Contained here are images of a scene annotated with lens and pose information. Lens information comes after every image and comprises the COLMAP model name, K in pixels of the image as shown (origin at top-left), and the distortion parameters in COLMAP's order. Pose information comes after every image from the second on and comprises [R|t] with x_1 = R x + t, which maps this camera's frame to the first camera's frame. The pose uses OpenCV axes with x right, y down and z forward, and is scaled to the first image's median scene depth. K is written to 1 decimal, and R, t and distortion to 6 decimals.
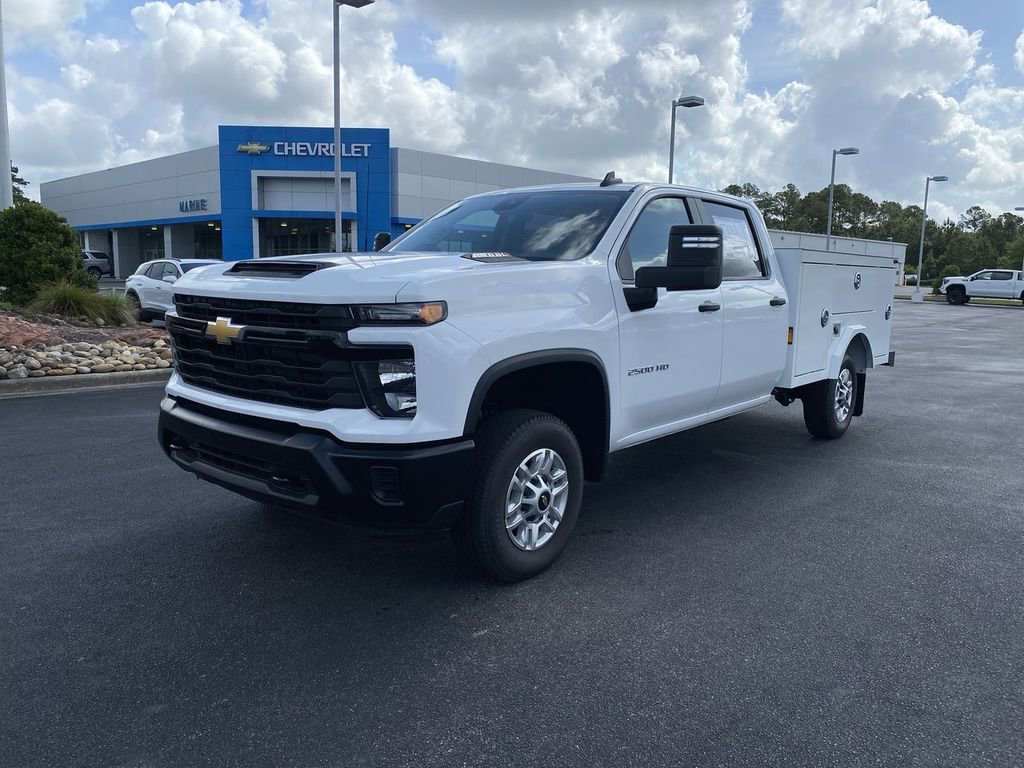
lens RADIAL K [[788.6, 0, 499.3], [0, 788.6, 377.3], [0, 0, 1]] dist [0.008229, -0.001119]
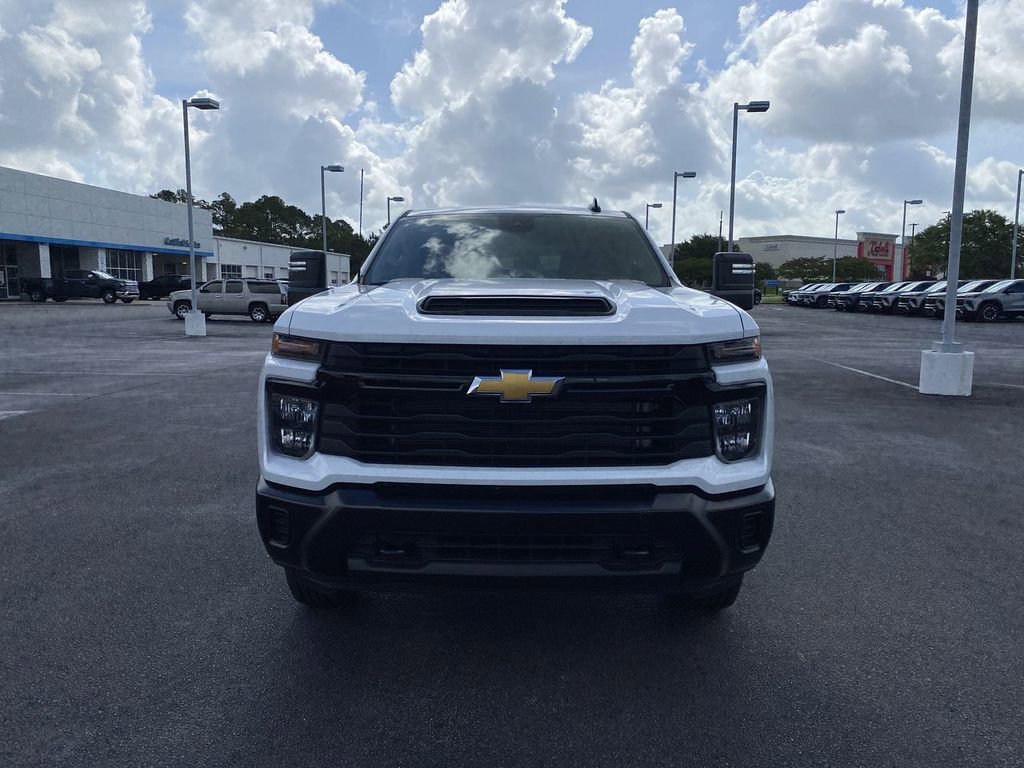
lens RADIAL K [[788.6, 0, 499.3], [0, 788.6, 377.3], [0, 0, 1]] dist [0.008229, -0.001119]
pose [[0.777923, -0.088346, 0.622118, -0.716002], [0.094788, 0.995236, 0.022806, -0.073559], [-0.621169, 0.041228, 0.782591, 0.331070]]
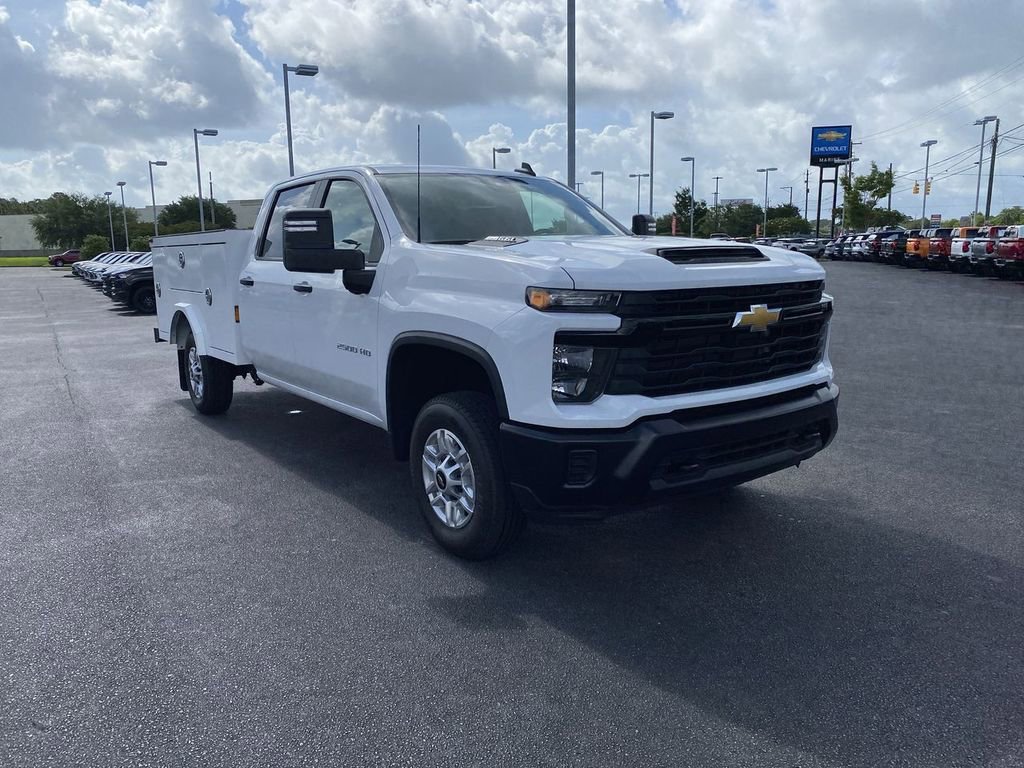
lens RADIAL K [[788.9, 0, 509.7], [0, 788.9, 388.7], [0, 0, 1]] dist [0.008602, -0.003212]
pose [[0.231211, -0.191899, 0.953791, -1.168231], [0.146149, 0.976081, 0.160956, -0.149967], [-0.961864, 0.102181, 0.253726, 0.897393]]
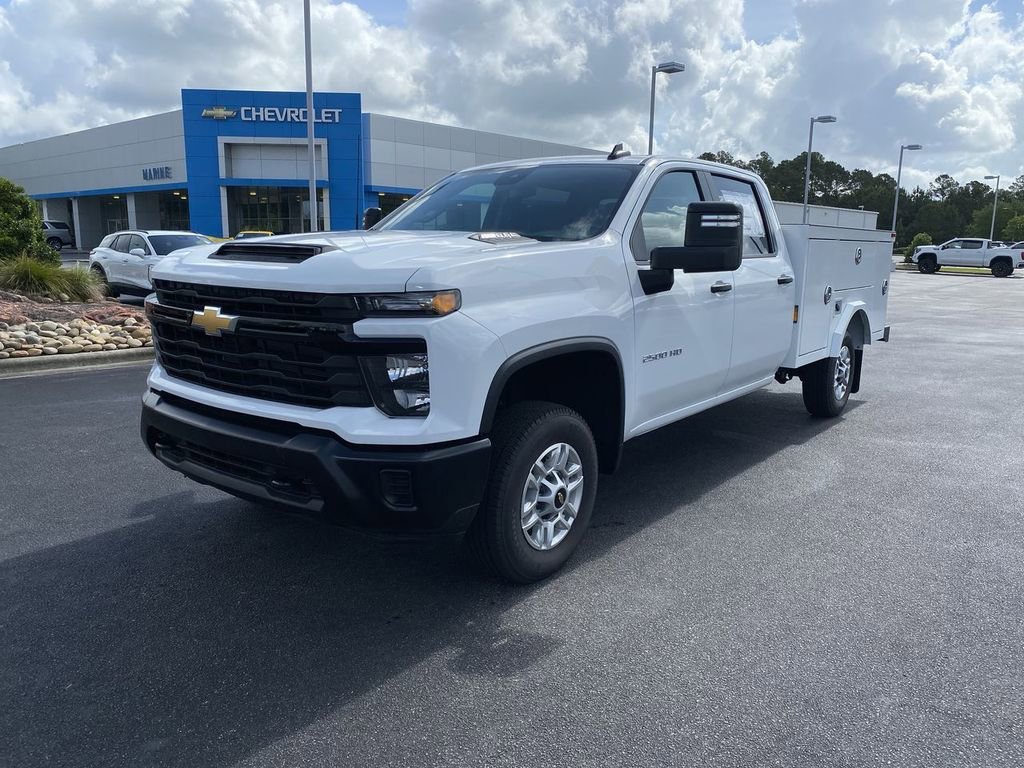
lens RADIAL K [[788.9, 0, 509.7], [0, 788.9, 388.7], [0, 0, 1]] dist [0.008602, -0.003212]
pose [[0.998986, -0.011050, 0.043655, -0.039021], [0.008760, 0.998593, 0.052290, -0.021795], [-0.044172, -0.051855, 0.997677, 0.057403]]
